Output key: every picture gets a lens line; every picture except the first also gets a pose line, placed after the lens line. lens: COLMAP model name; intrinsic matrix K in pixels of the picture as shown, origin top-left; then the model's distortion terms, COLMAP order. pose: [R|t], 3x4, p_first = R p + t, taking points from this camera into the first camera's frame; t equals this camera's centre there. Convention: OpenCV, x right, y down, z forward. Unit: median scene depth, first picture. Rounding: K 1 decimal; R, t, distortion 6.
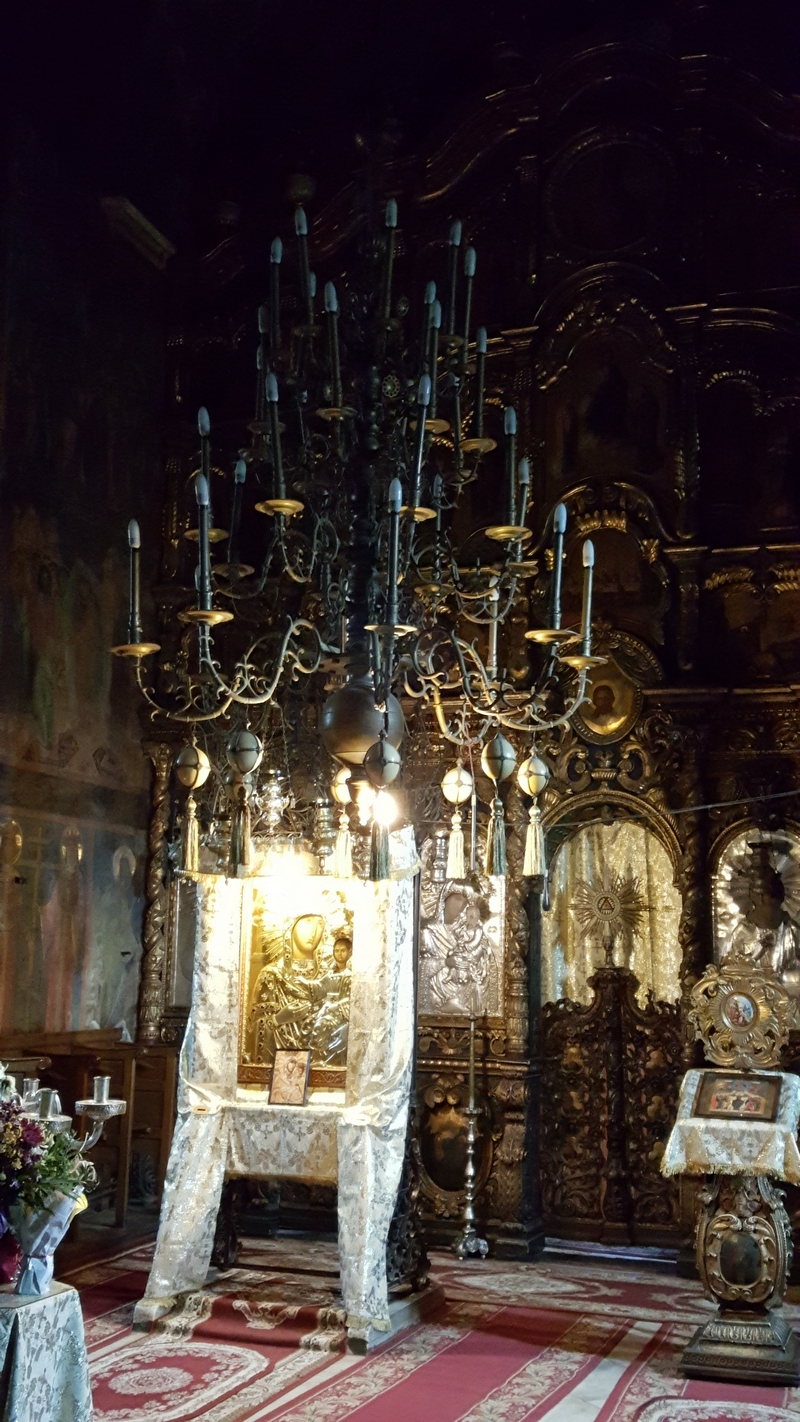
lens RADIAL K [[1527.1, 0, 400.0], [0, 1527.1, 711.0], [0, 0, 1]] dist [0.133135, -0.324300]
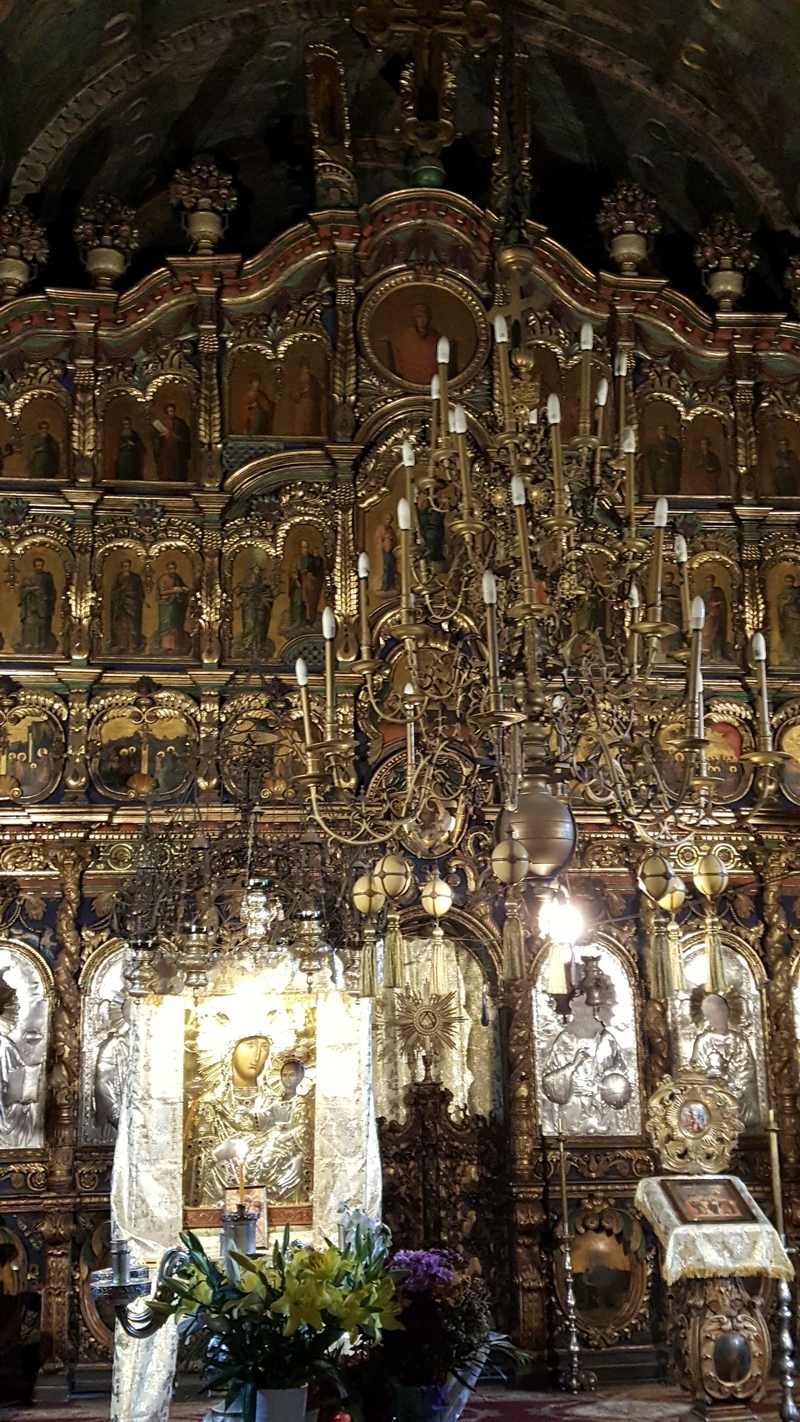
lens RADIAL K [[1518.4, 0, 400.0], [0, 1518.4, 711.0], [0, 0, 1]] dist [0.222176, -0.670700]
pose [[0.900840, 0.064452, 0.429339, -0.402828], [-0.032426, 0.996145, -0.081503, 0.009043], [-0.432938, 0.059499, 0.899458, 0.113552]]
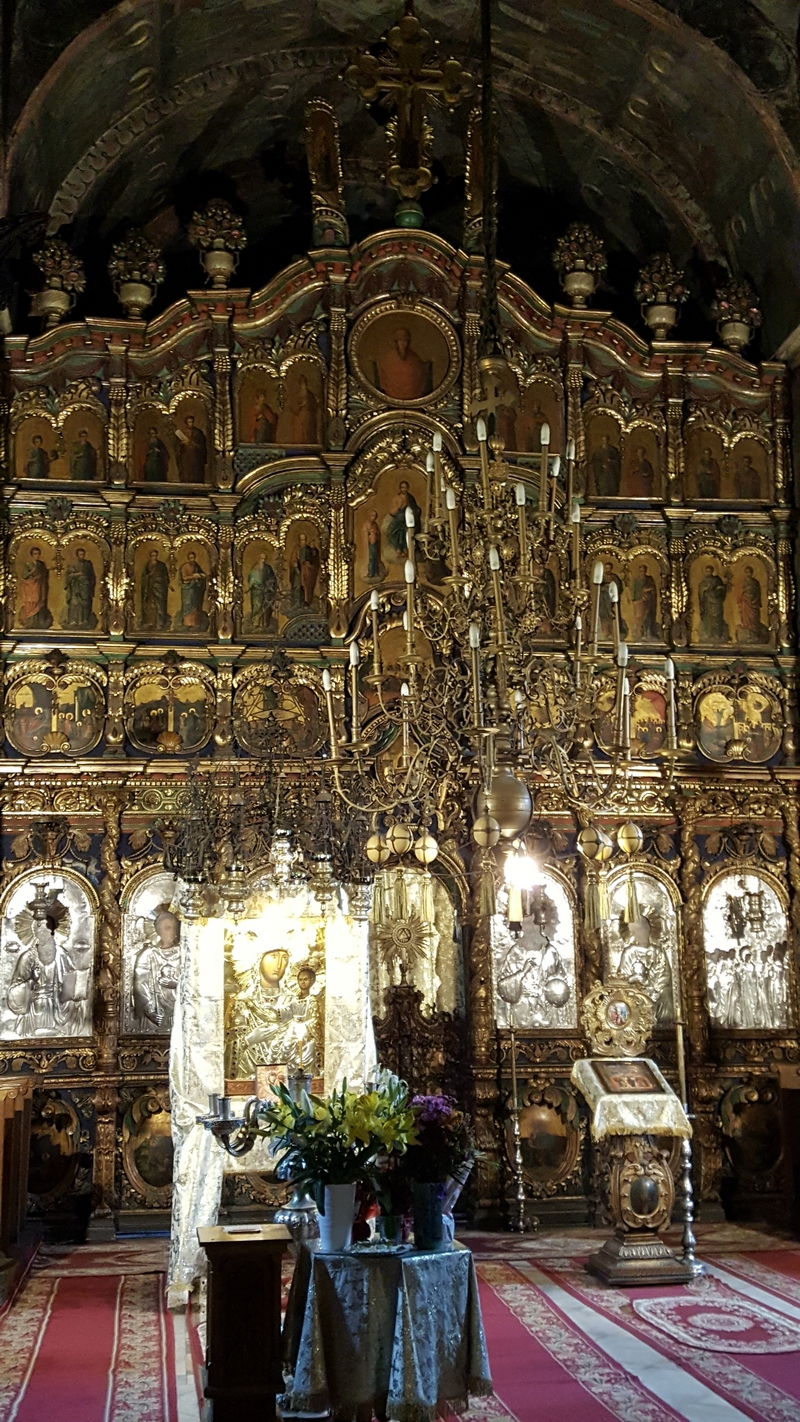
lens RADIAL K [[1540.5, 0, 372.2], [0, 1540.5, 693.1], [0, 0, 1]] dist [0.166019, -0.409052]
pose [[0.891949, 0.049569, 0.449411, -0.559437], [-0.040252, 0.998731, -0.030269, -0.034300], [-0.450341, 0.008909, 0.892812, -0.115536]]
